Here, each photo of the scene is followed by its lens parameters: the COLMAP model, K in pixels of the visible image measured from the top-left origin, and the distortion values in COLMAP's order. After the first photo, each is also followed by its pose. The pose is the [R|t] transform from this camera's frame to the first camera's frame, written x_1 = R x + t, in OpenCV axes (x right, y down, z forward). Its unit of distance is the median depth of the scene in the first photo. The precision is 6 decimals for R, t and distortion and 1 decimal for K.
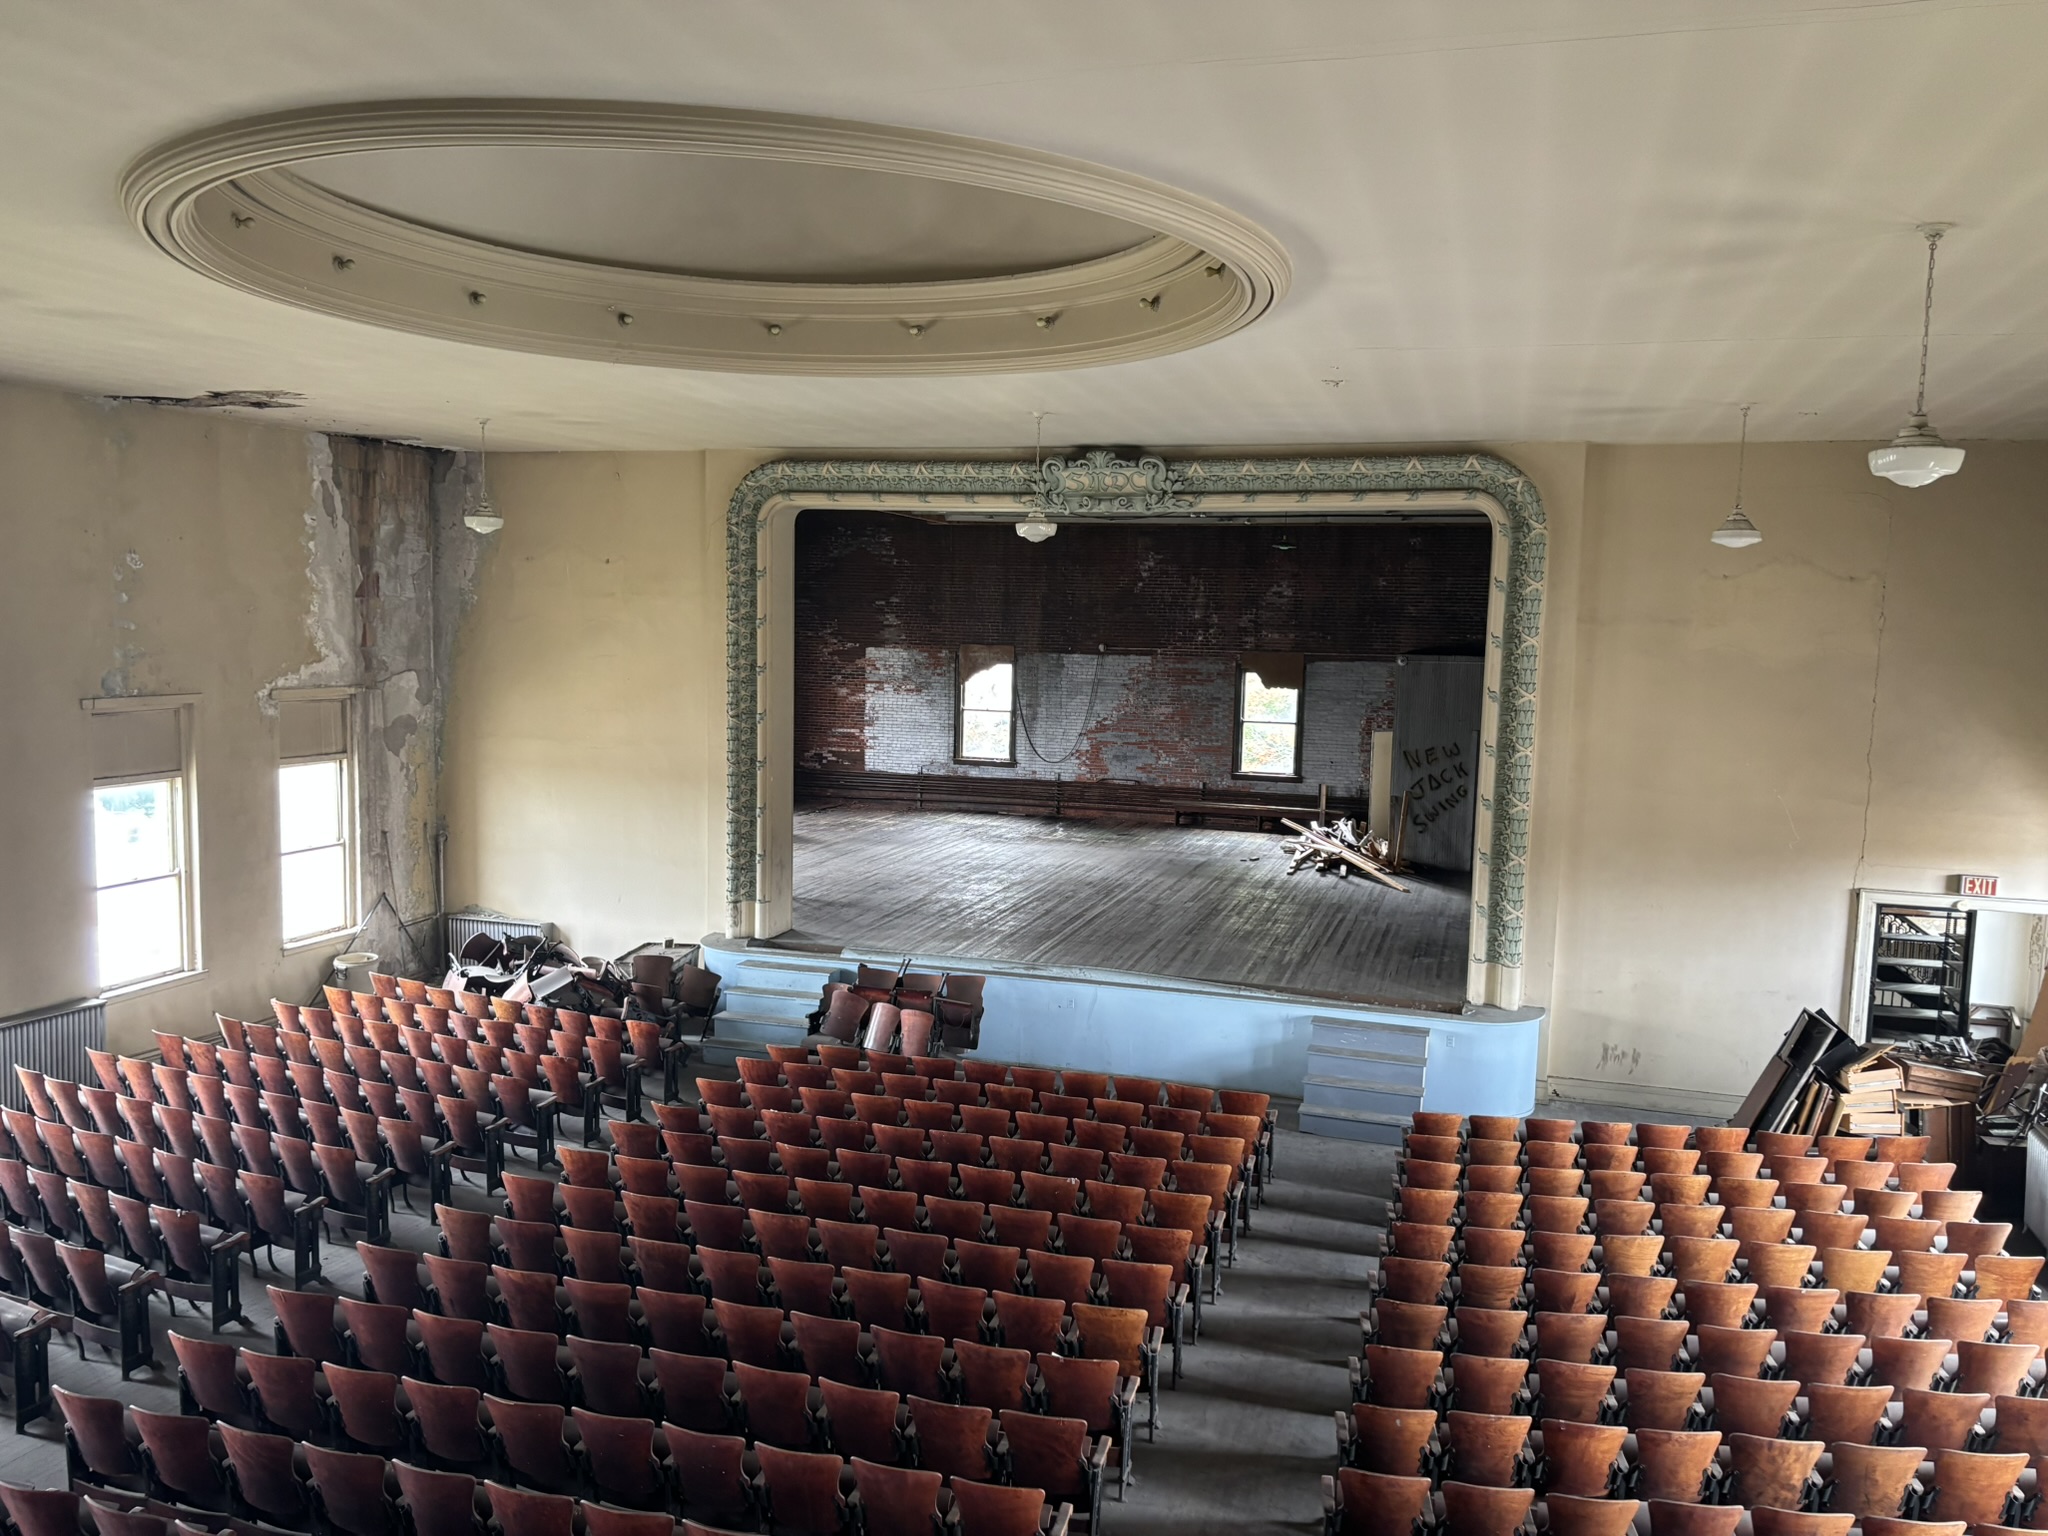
lens RADIAL K [[1562.0, 0, 1035.3], [0, 1562.0, 776.4], [0, 0, 1]] dist [0.146470, -0.276638]
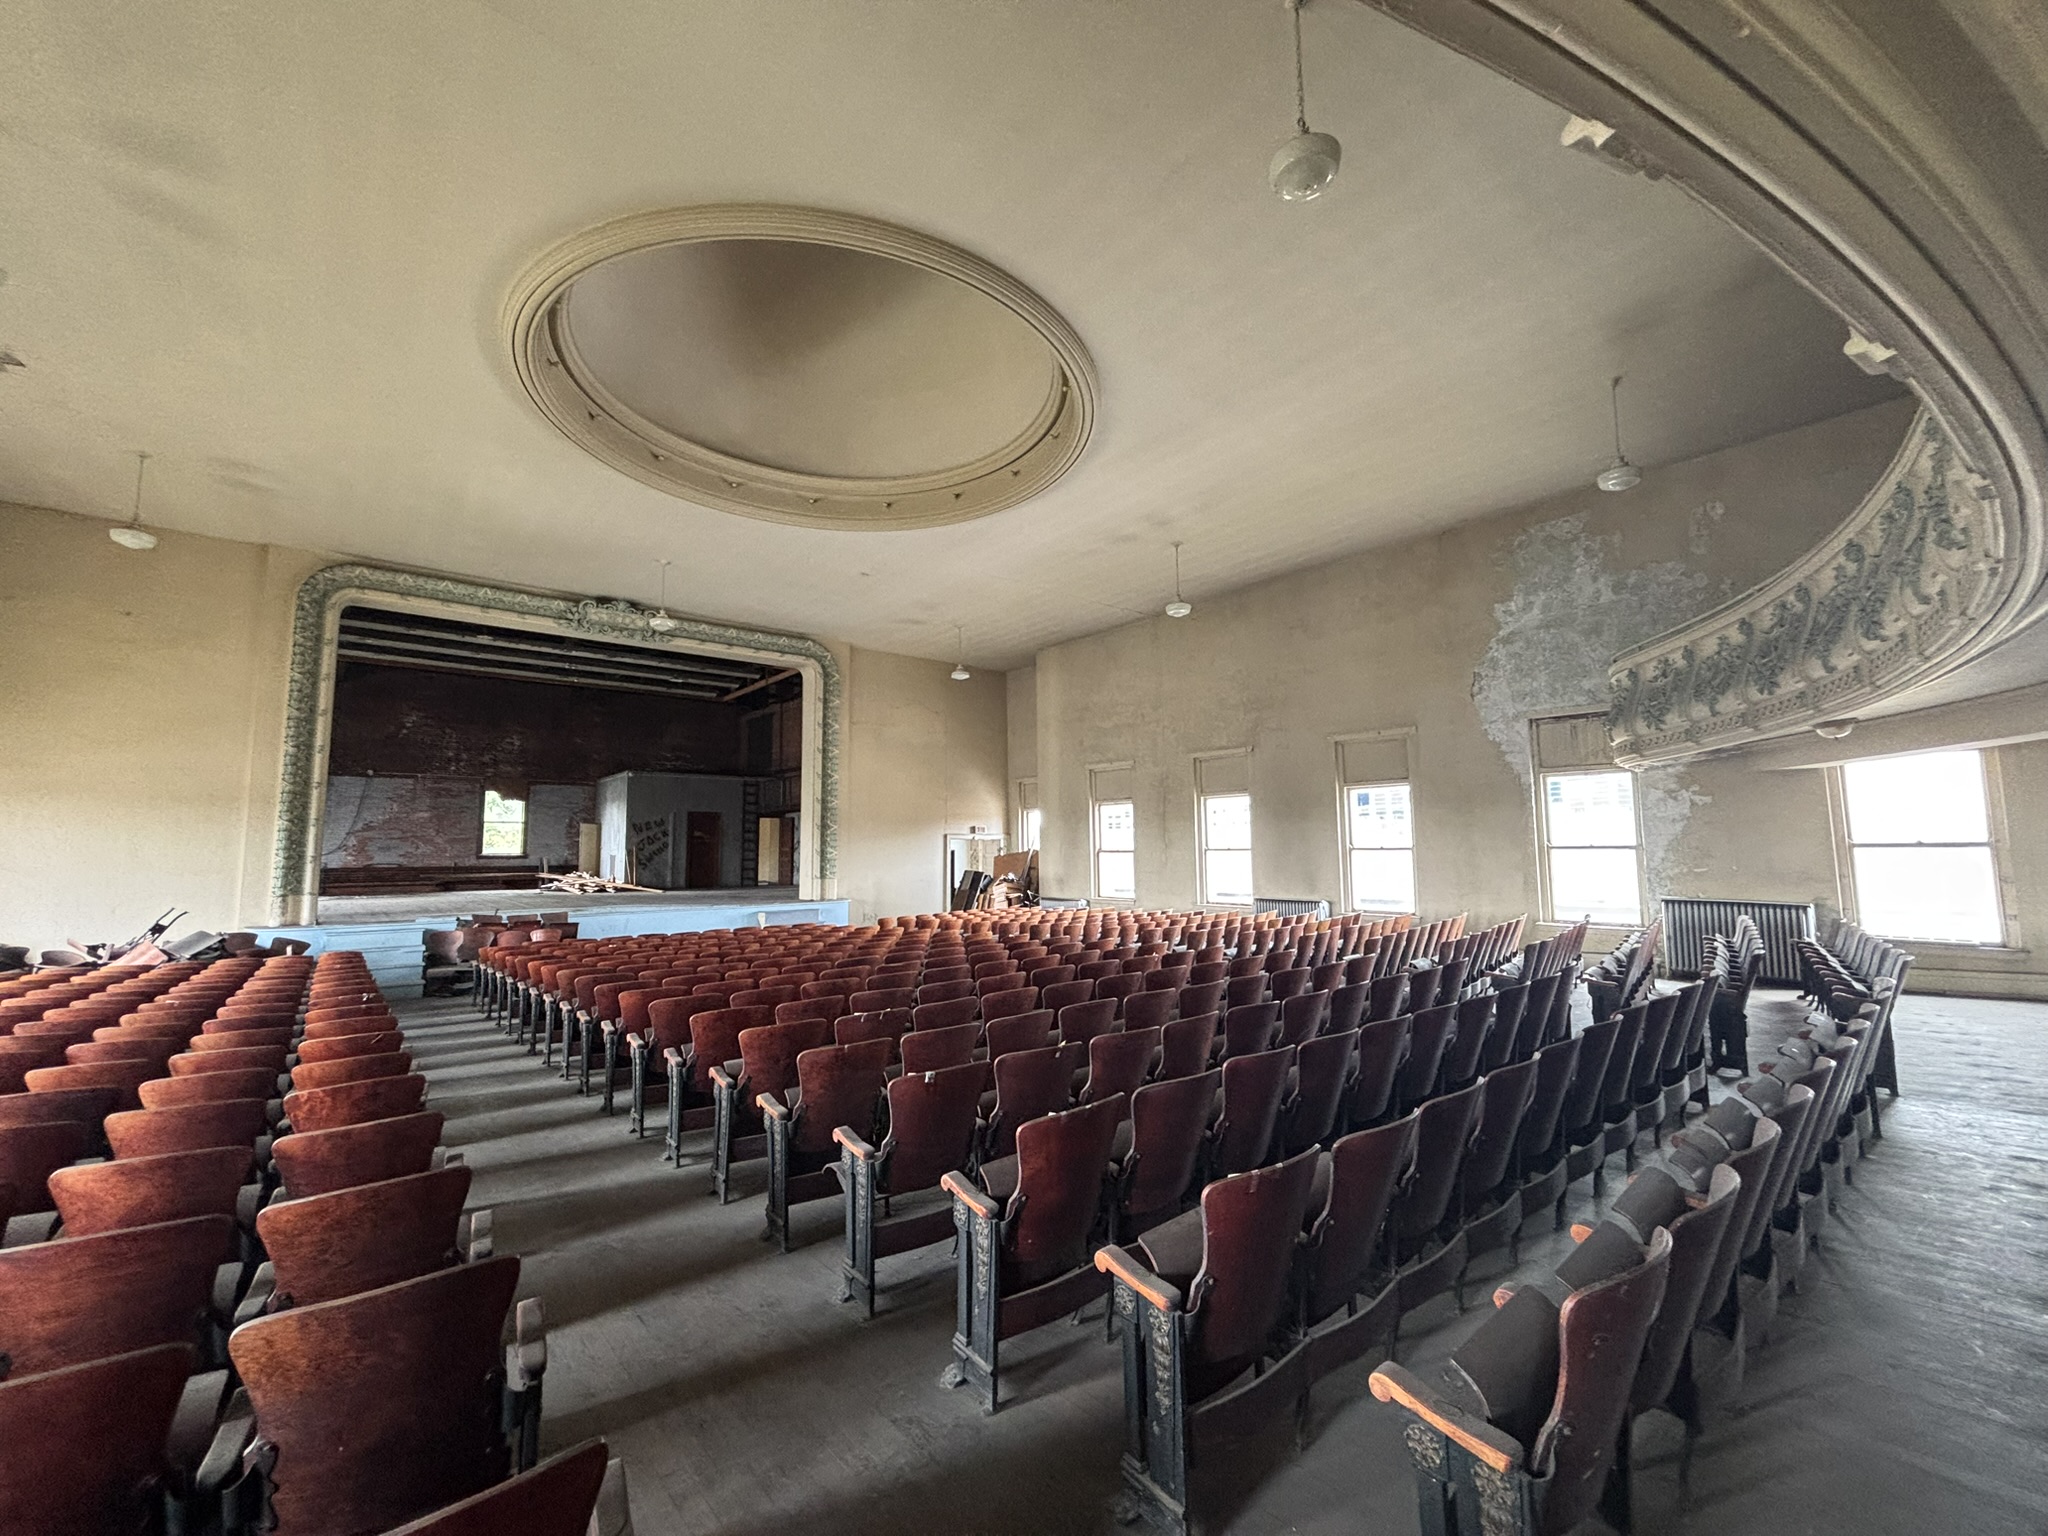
lens RADIAL K [[832.7, 0, 1024.0], [0, 832.7, 768.0], [0, 0, 1]] dist [-0.000232, -0.000052]
pose [[0.550579, 0.056105, 0.832895, -0.421686], [0.107846, 0.984597, -0.137615, 0.133922], [-0.827787, 0.165593, 0.536048, 0.147615]]
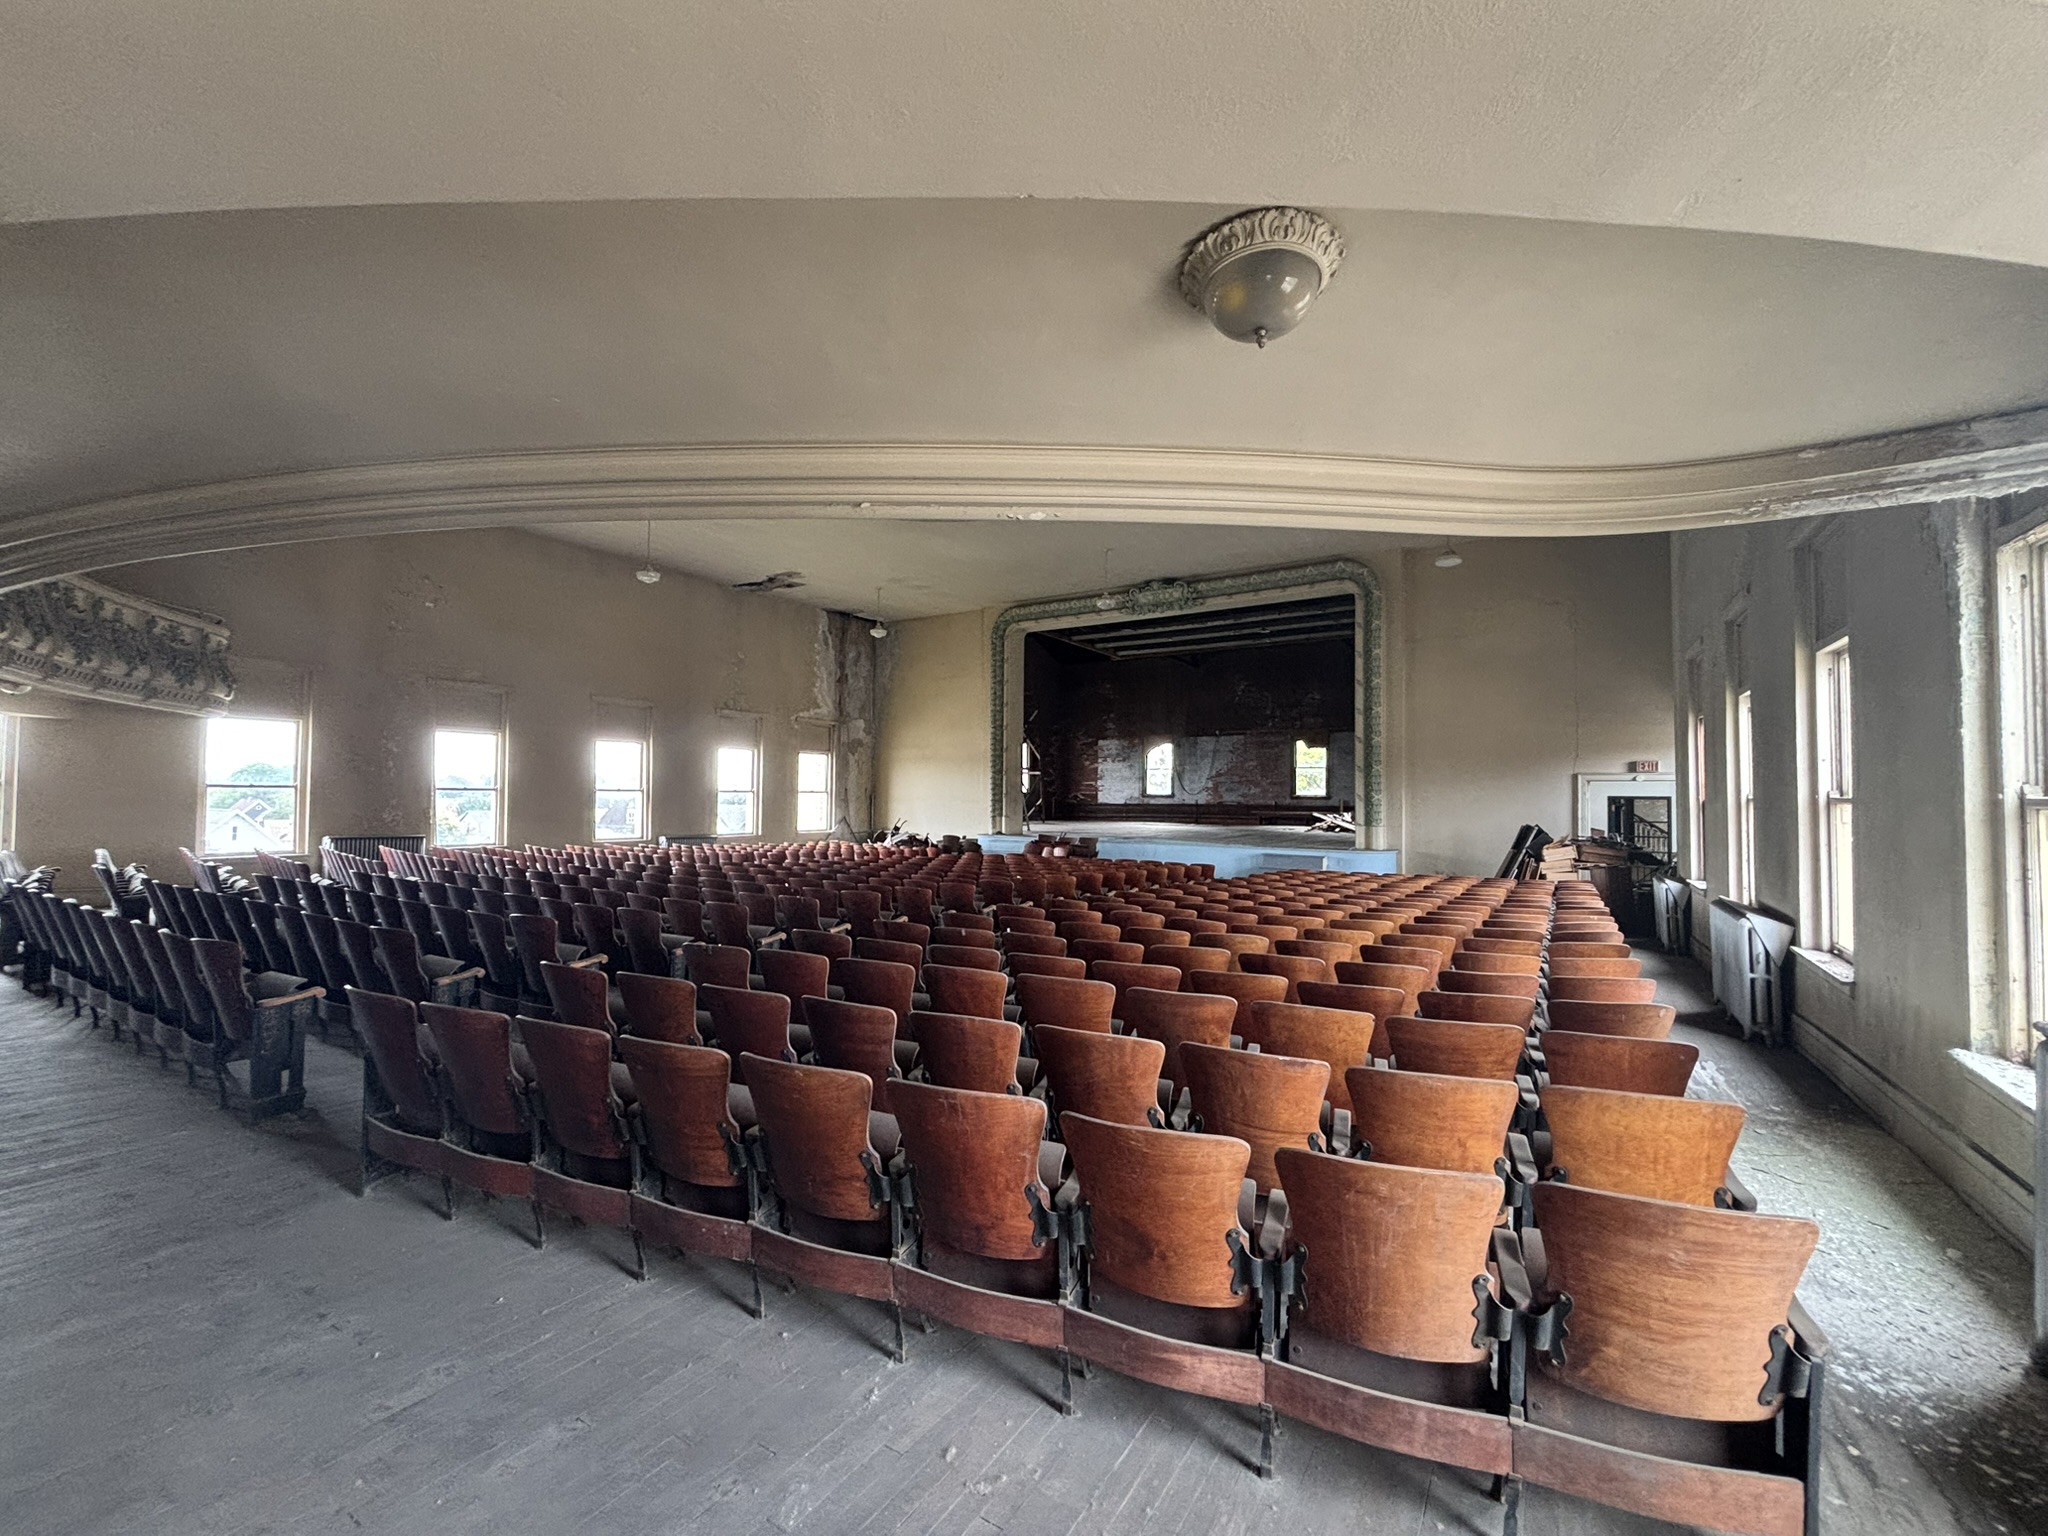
lens RADIAL K [[850.3, 0, 1024.0], [0, 850.3, 768.0], [0, 0, 1]] dist [0.054228, -0.000023]
pose [[0.961847, -0.025946, -0.272354, 0.154973], [-0.012601, 0.990236, -0.138834, 0.170477], [0.273297, 0.136969, 0.952128, -0.067347]]
